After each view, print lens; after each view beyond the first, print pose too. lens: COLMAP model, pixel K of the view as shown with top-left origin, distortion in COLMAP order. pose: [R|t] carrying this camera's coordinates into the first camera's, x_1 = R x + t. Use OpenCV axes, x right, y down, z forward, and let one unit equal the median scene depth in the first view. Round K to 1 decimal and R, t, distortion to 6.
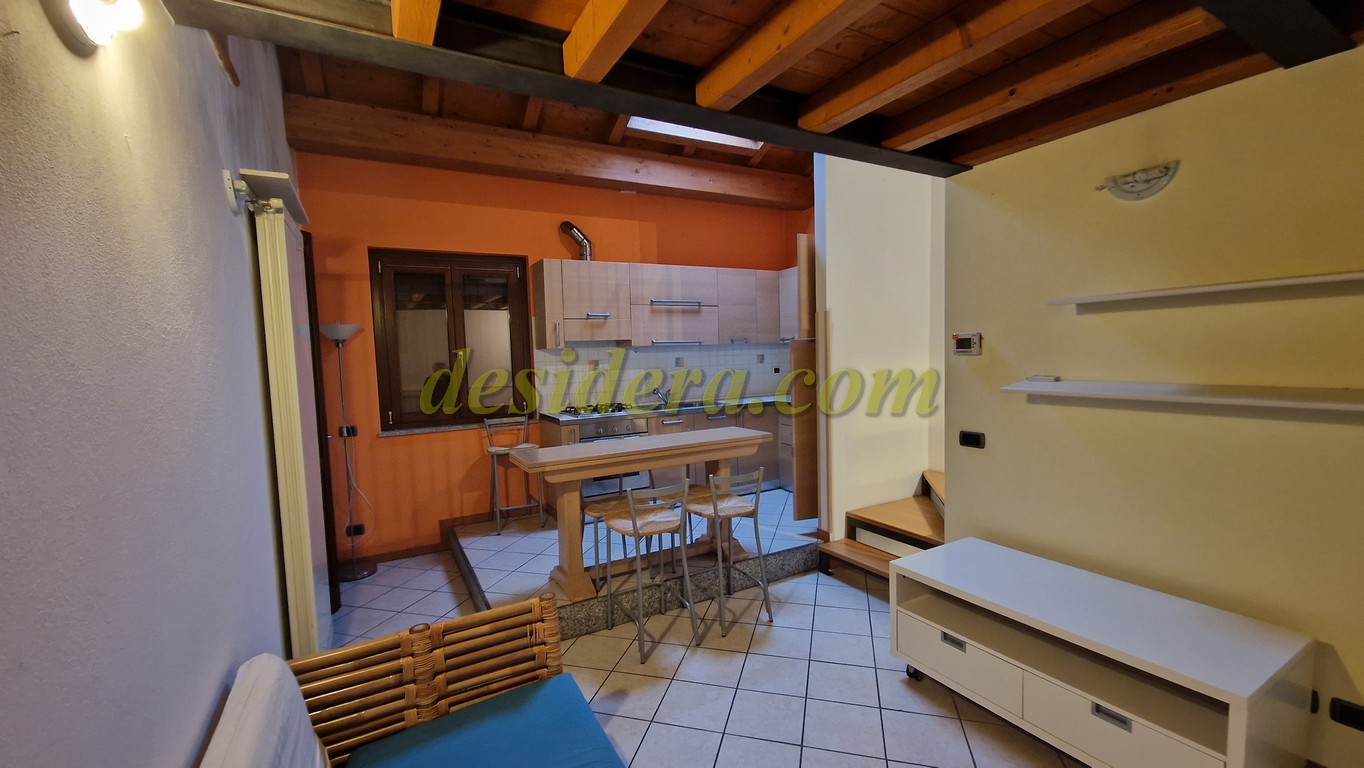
lens RADIAL K [[553.8, 0, 678.0], [0, 553.8, 391.2], [0, 0, 1]] dist [-0.001926, -0.000375]
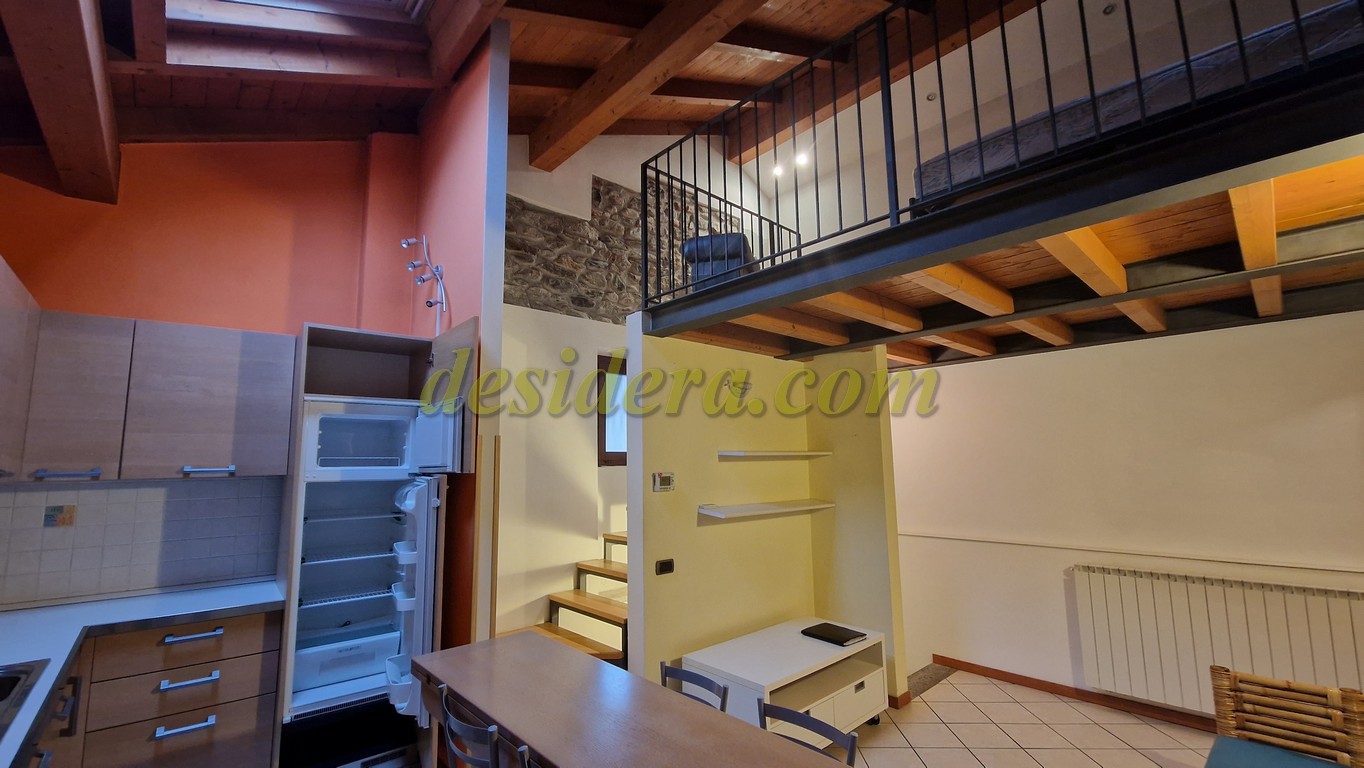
lens RADIAL K [[553.8, 0, 678.0], [0, 553.8, 391.2], [0, 0, 1]] dist [-0.001926, -0.000375]
pose [[-0.229429, 0.160880, 0.959937, -0.374321], [0.090124, 0.985520, -0.143628, -0.061893], [-0.969144, 0.053561, -0.240606, 0.746482]]
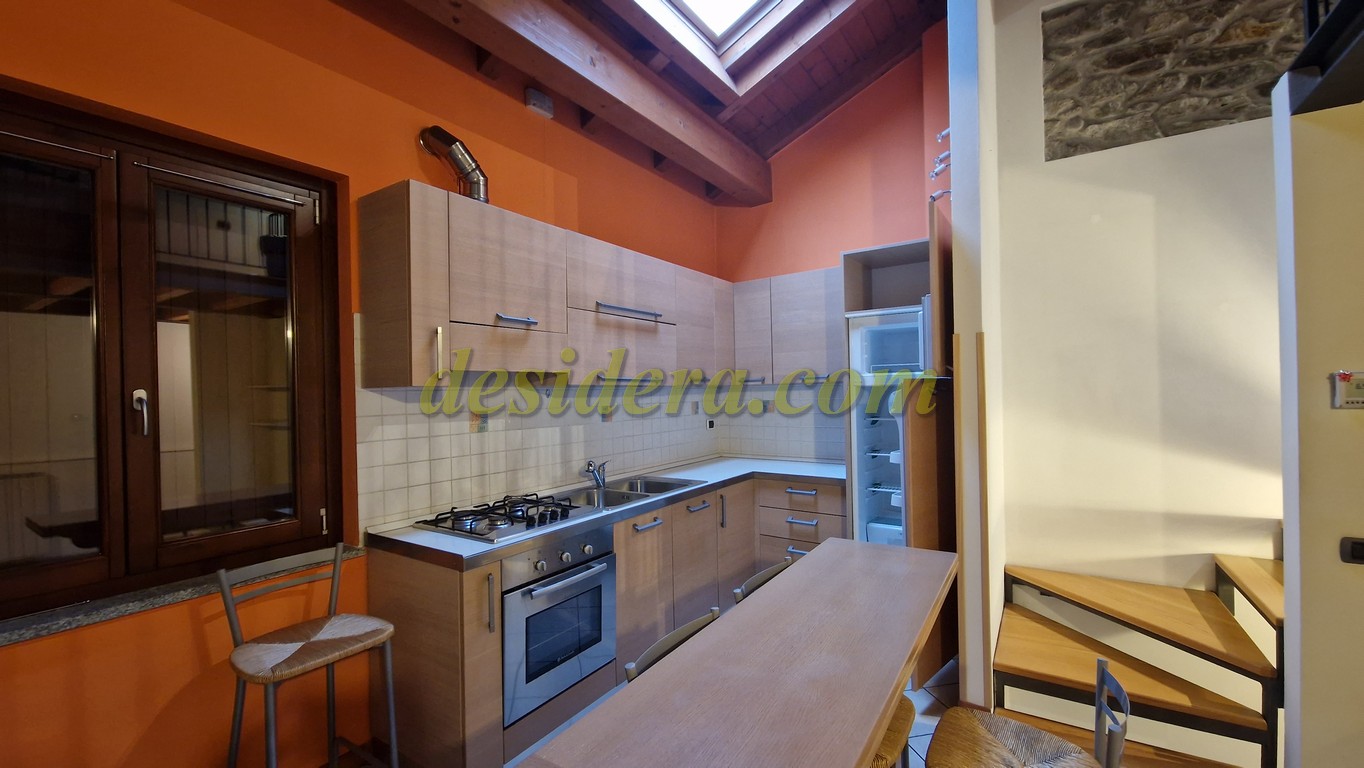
lens RADIAL K [[553.6, 0, 675.4], [0, 553.6, 390.7], [0, 0, 1]] dist [0.014076, -0.009707]
pose [[0.886884, 0.016099, 0.461712, -0.240272], [0.022196, 0.996754, -0.077390, -0.033141], [-0.461459, 0.078884, 0.883647, 0.494687]]
